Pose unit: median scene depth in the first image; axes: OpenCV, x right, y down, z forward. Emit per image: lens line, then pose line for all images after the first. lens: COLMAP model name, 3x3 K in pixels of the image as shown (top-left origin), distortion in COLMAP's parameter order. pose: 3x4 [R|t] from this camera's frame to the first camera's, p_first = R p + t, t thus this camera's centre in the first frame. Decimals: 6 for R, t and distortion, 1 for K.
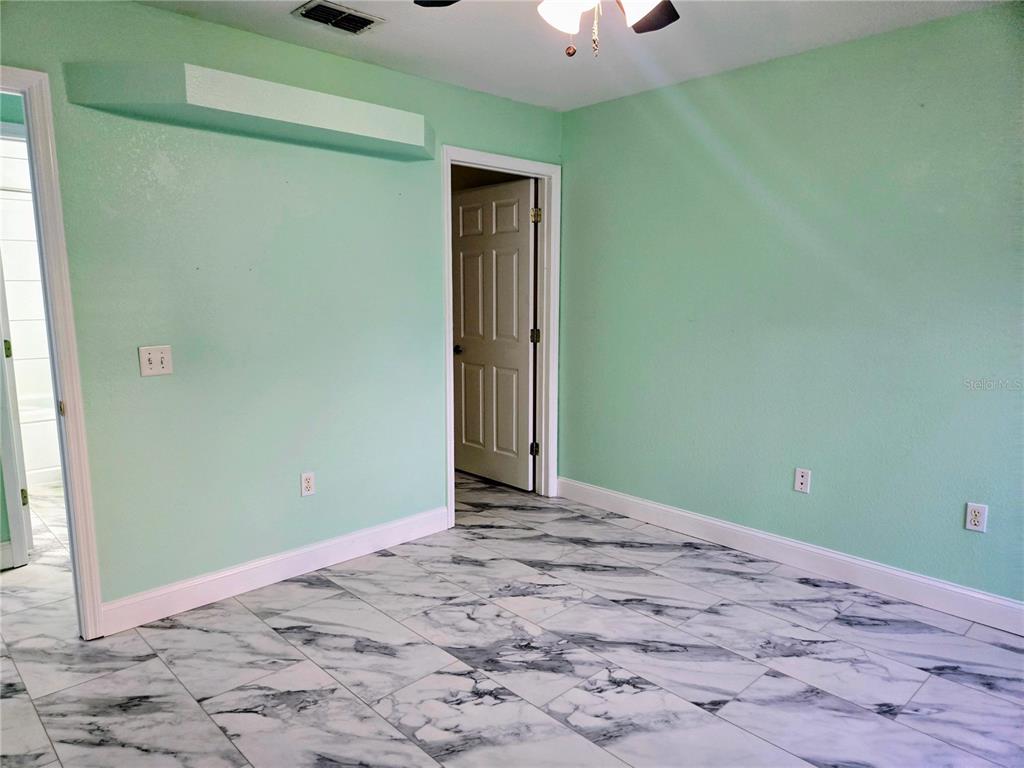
lens RADIAL K [[686.4, 0, 498.1], [0, 686.4, 401.5], [0, 0, 1]] dist [0.080741, -0.067227]
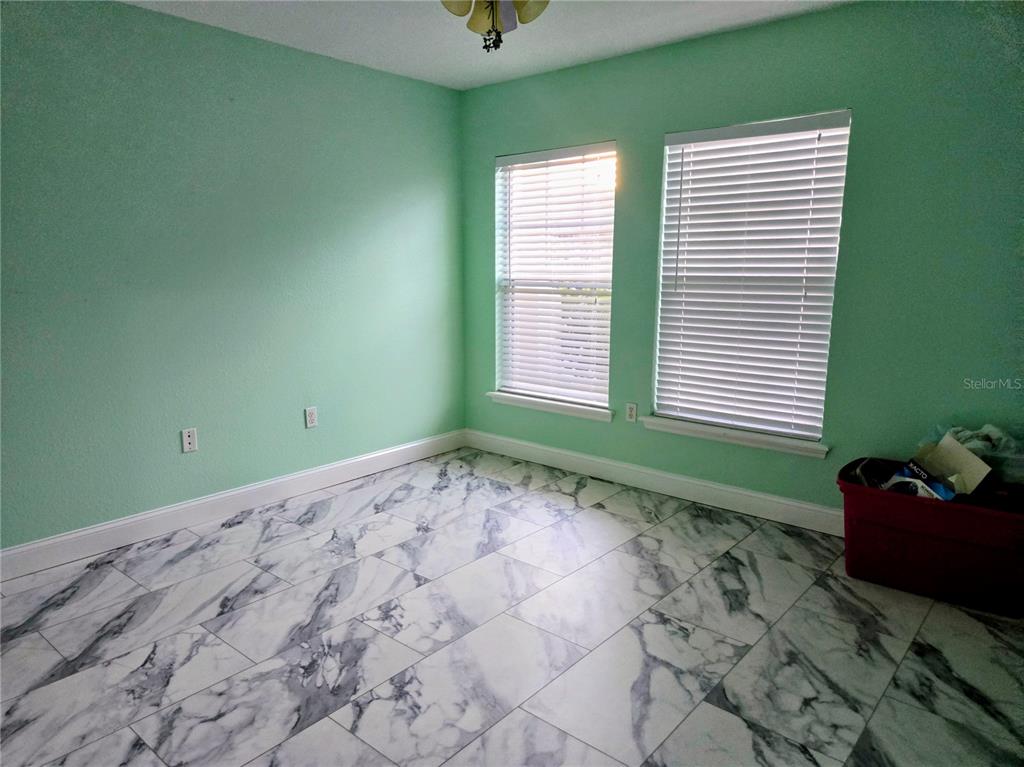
lens RADIAL K [[686.4, 0, 498.1], [0, 686.4, 401.0], [0, 0, 1]] dist [0.080741, -0.067227]
pose [[-0.102633, -0.197167, 0.974983, -0.696721], [0.168550, 0.962538, 0.212393, -0.096764], [-0.980335, 0.186132, -0.065556, 0.711115]]
